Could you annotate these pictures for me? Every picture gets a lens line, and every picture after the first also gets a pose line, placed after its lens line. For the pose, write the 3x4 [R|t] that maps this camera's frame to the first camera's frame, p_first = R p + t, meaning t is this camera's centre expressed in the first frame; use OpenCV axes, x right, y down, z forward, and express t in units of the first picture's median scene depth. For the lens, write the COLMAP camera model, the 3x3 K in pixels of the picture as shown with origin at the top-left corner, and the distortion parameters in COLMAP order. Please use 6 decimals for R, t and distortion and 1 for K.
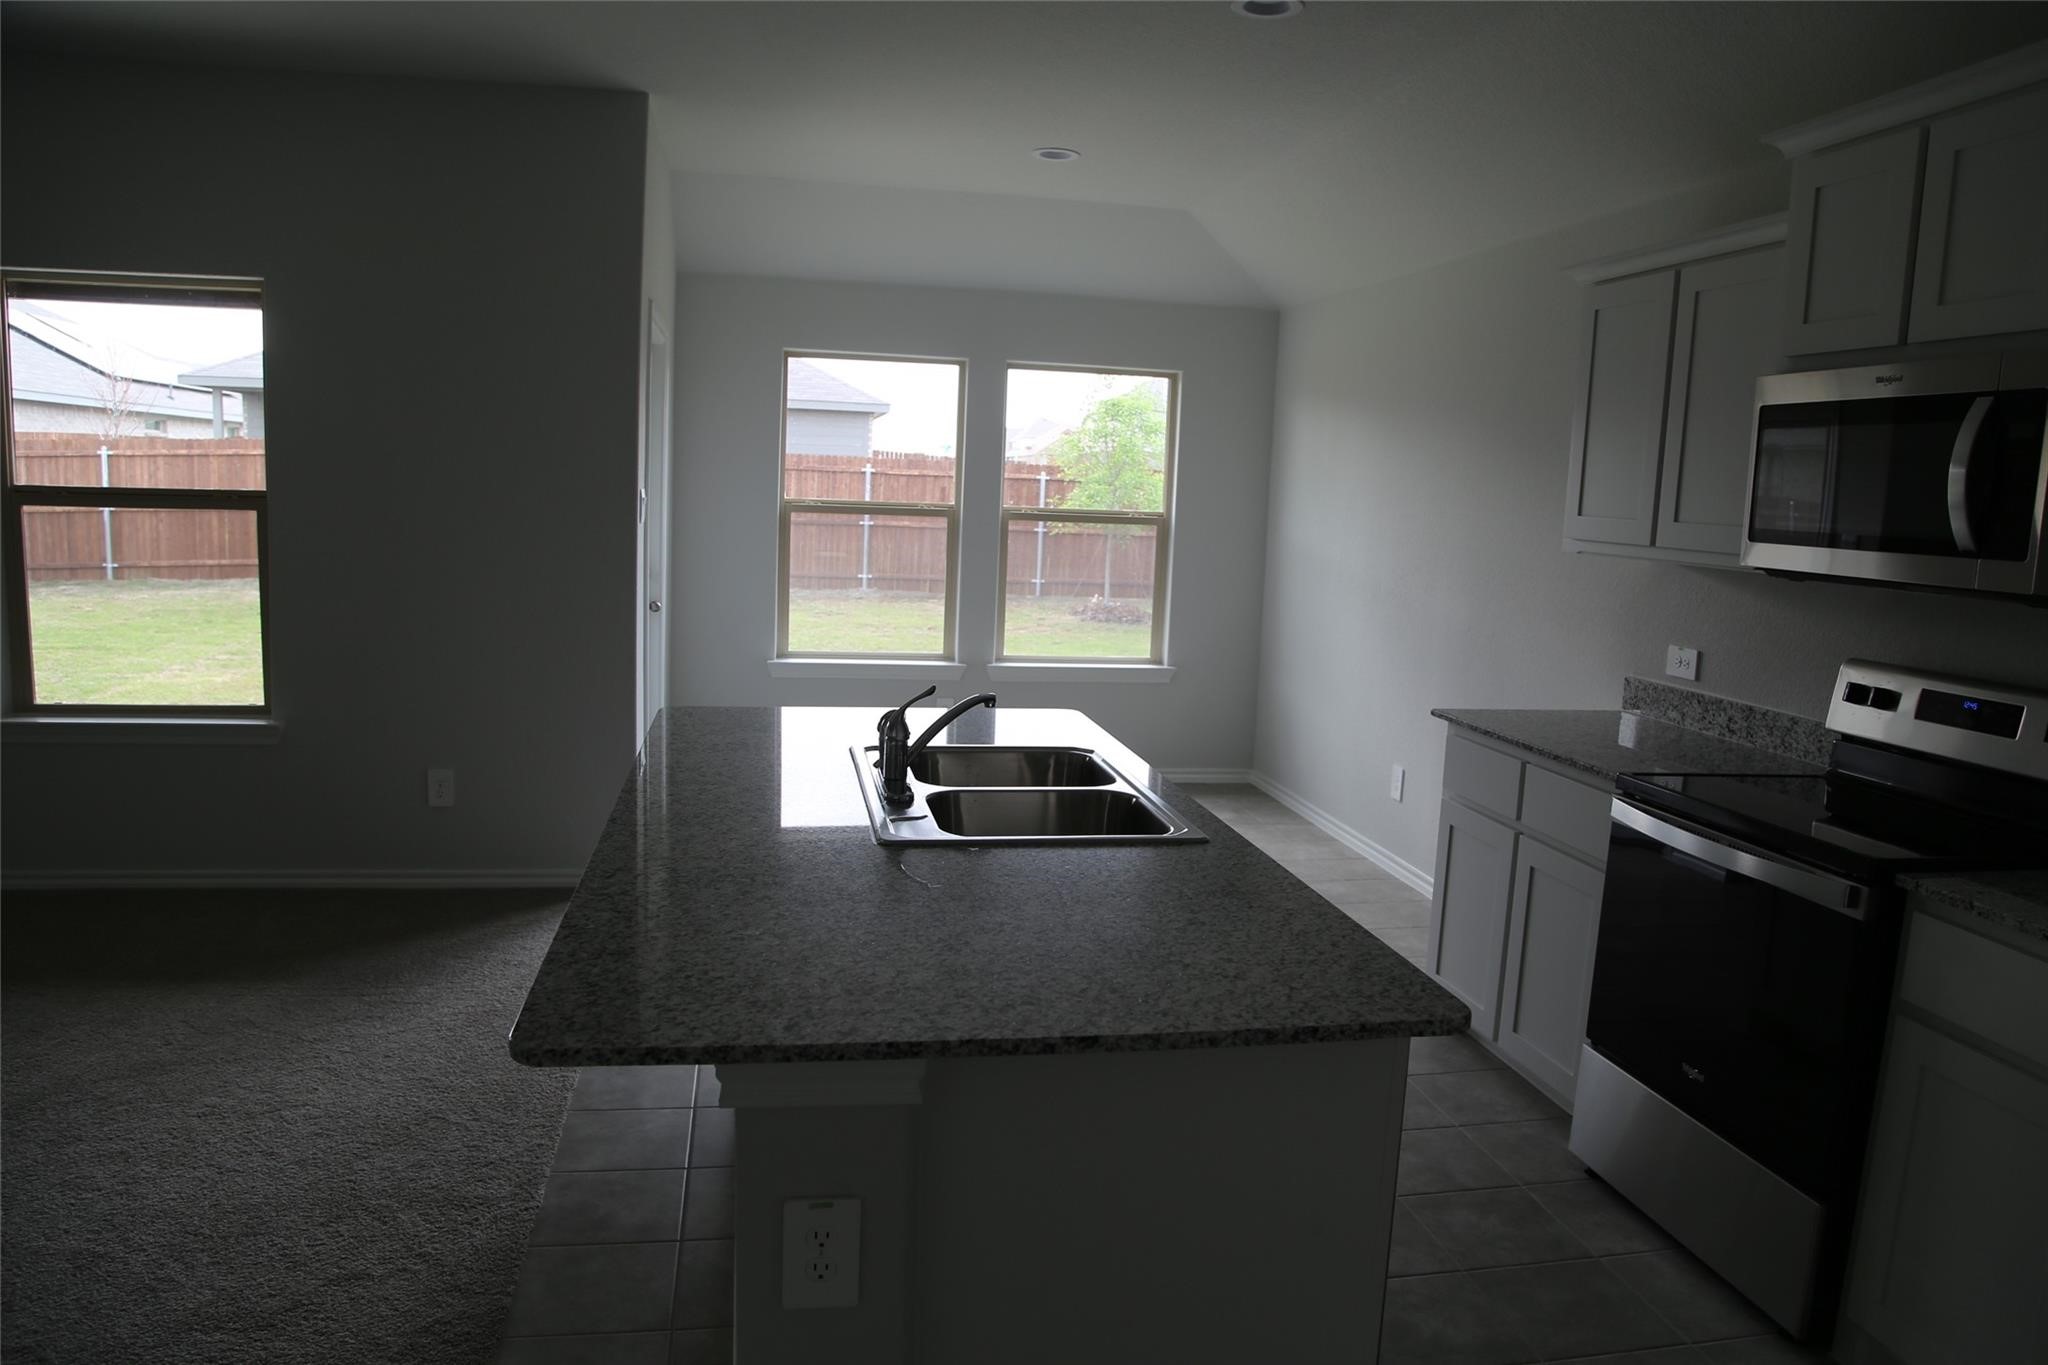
lens RADIAL K [[1449.9, 0, 1024.0], [0, 1449.9, 682.5], [0, 0, 1]] dist [-0.004858, -0.001871]
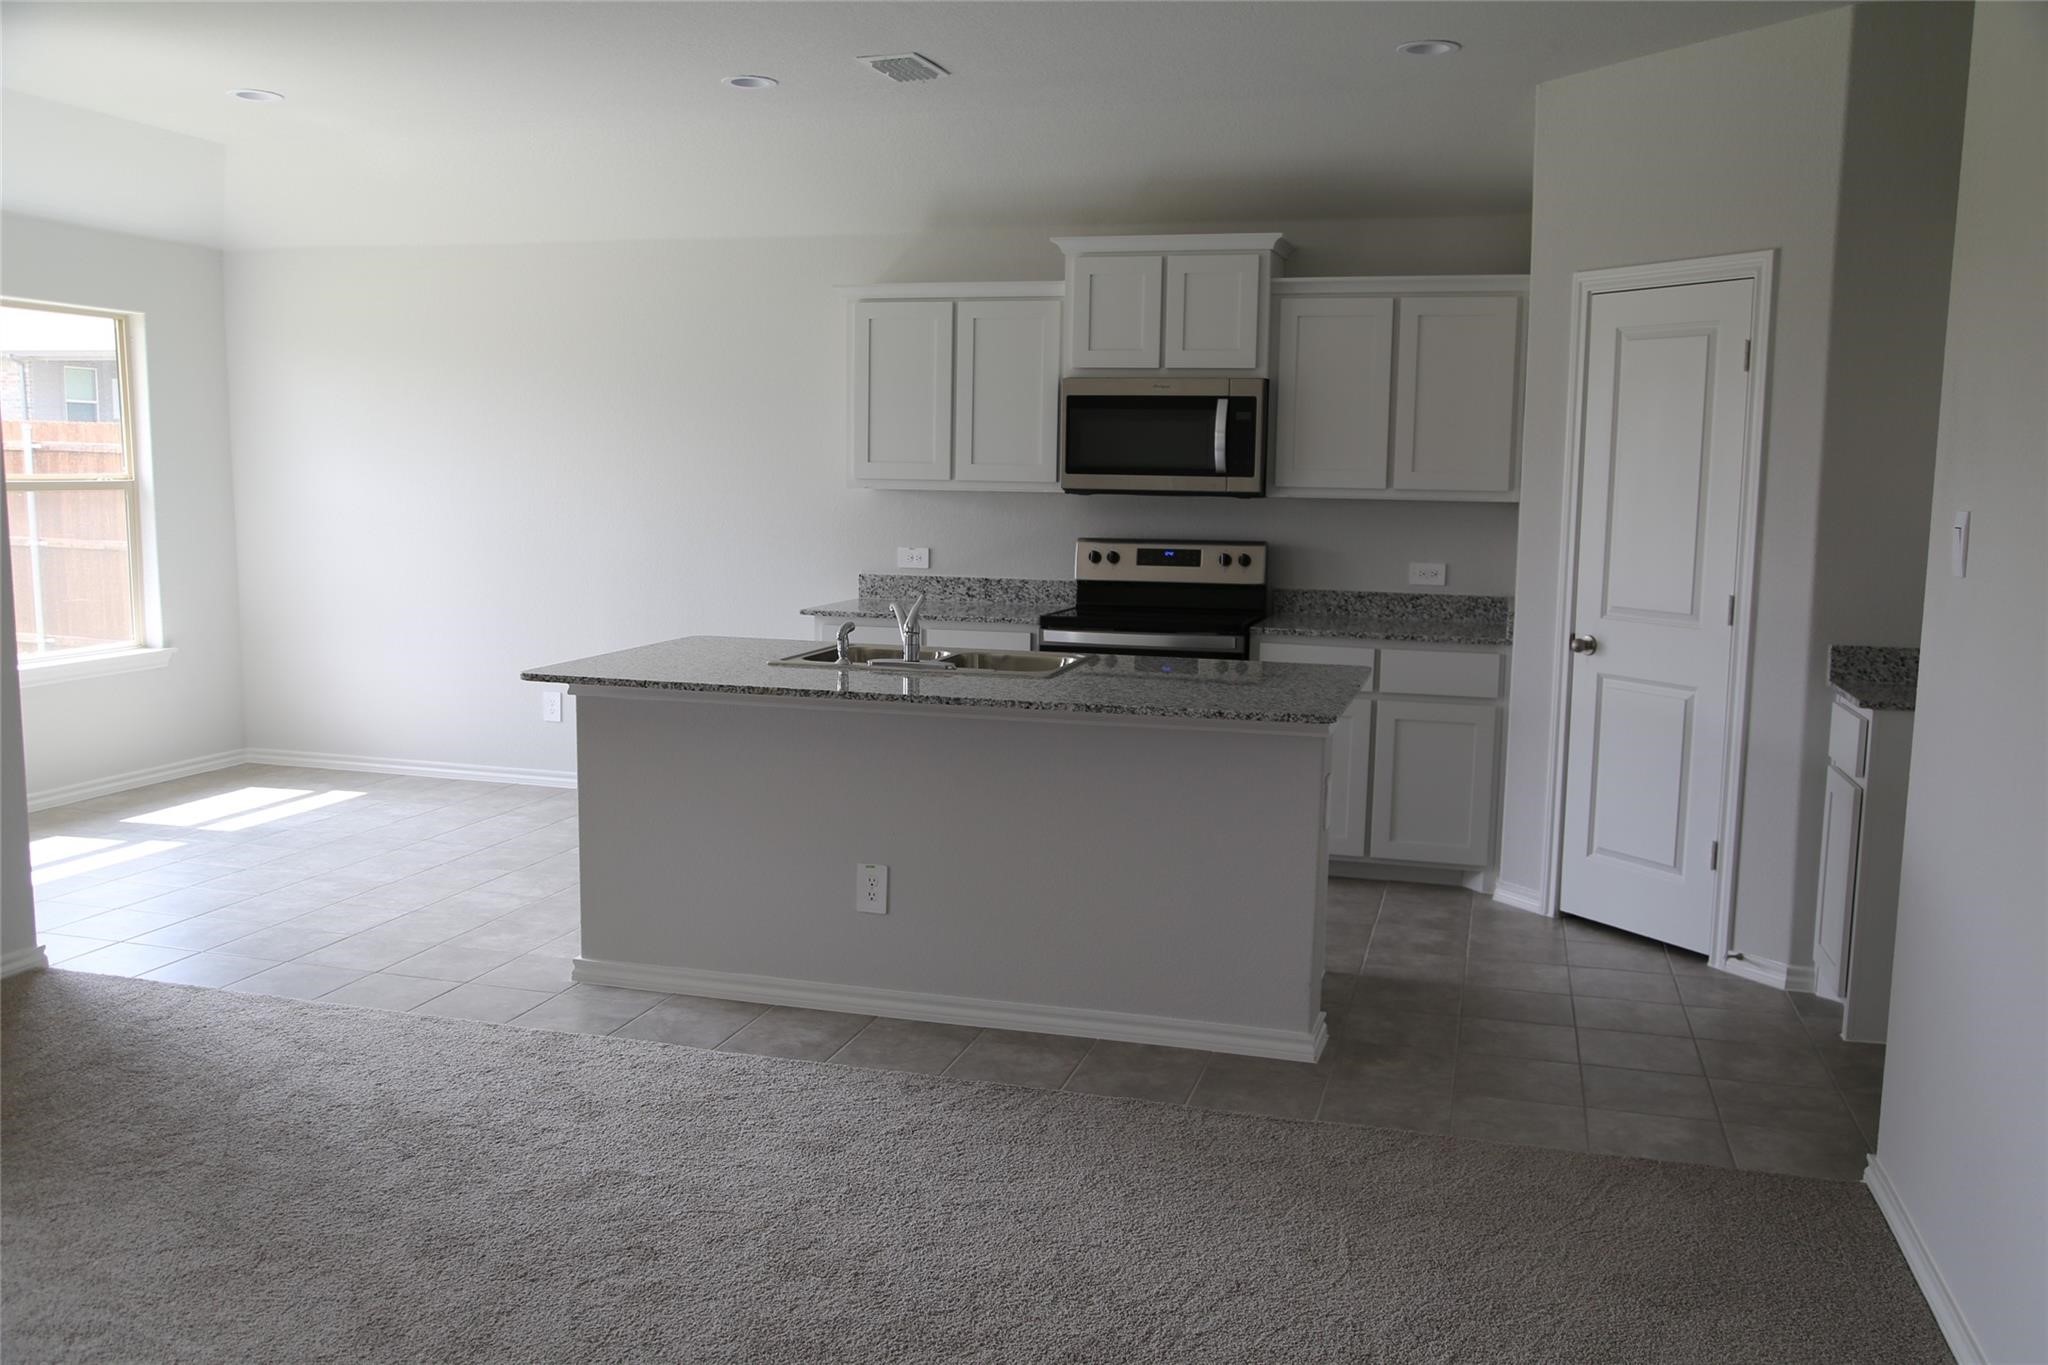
lens RADIAL K [[1770.1, 0, 1024.0], [0, 1770.1, 682.5], [0, 0, 1]] dist [-0.005370, -0.002720]
pose [[0.441761, -0.145261, 0.885294, -1.222972], [0.128220, 0.986897, 0.097951, -0.055691], [-0.887923, 0.070242, 0.454598, 0.090385]]
